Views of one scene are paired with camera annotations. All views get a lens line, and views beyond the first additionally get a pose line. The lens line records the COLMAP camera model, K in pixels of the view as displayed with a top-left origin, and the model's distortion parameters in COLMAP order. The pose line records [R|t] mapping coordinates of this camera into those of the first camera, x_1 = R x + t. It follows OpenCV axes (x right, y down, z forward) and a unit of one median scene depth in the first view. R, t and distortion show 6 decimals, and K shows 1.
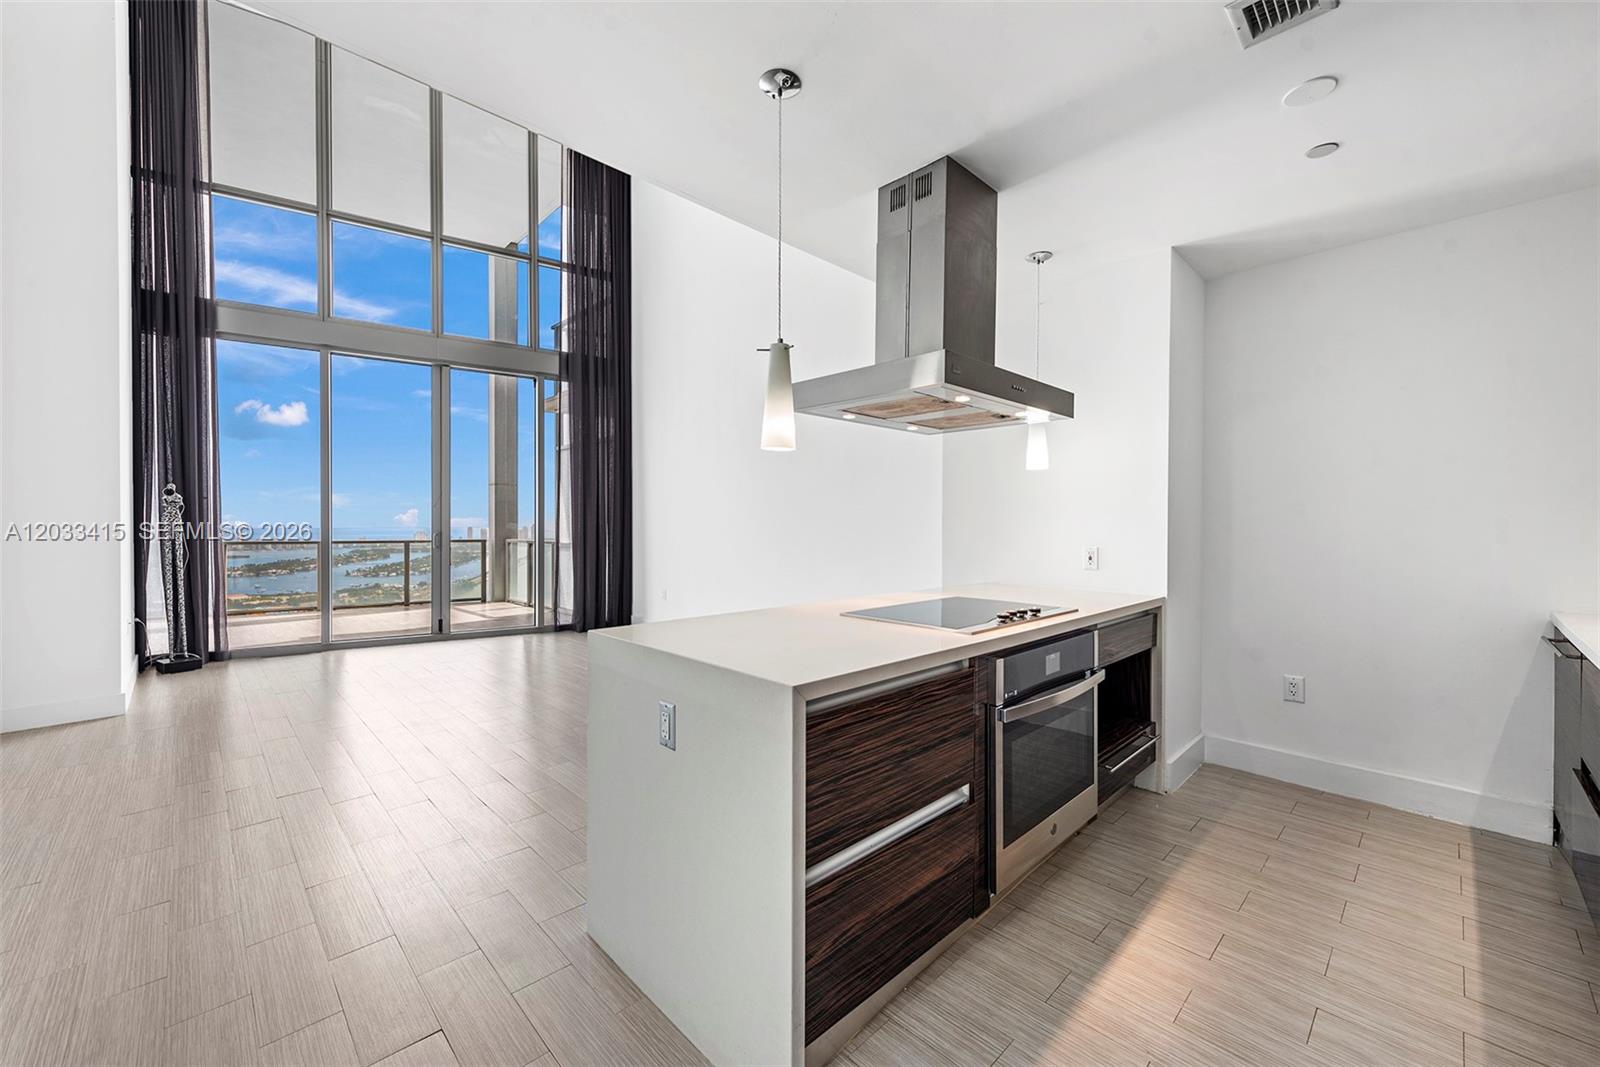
lens RADIAL K [[645.3, 0, 805.2], [0, 645.3, 524.8], [0, 0, 1]] dist [0.017064, -0.000125]
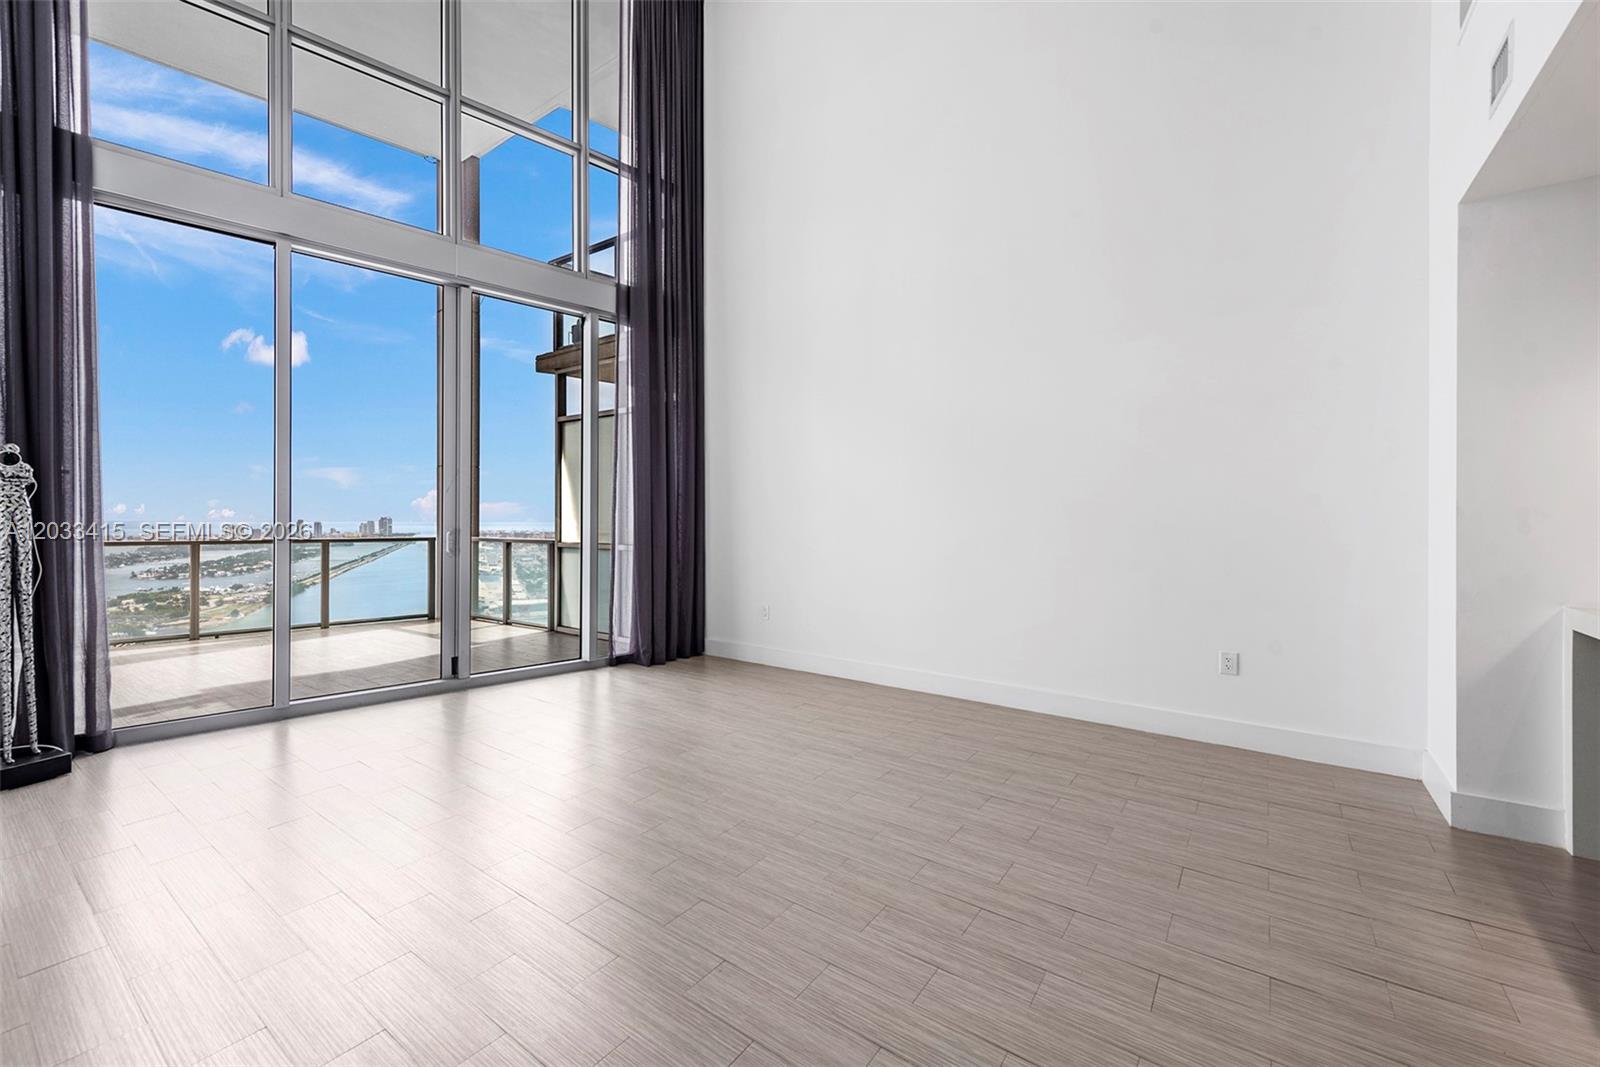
lens RADIAL K [[645.4, 0, 811.9], [0, 645.4, 514.9], [0, 0, 1]] dist [0.018734, -0.003812]
pose [[0.981572, 0.004557, 0.191038, -0.305208], [-0.003302, 0.999971, -0.006888, -0.000625], [-0.191064, 0.006130, 0.981558, 0.241392]]
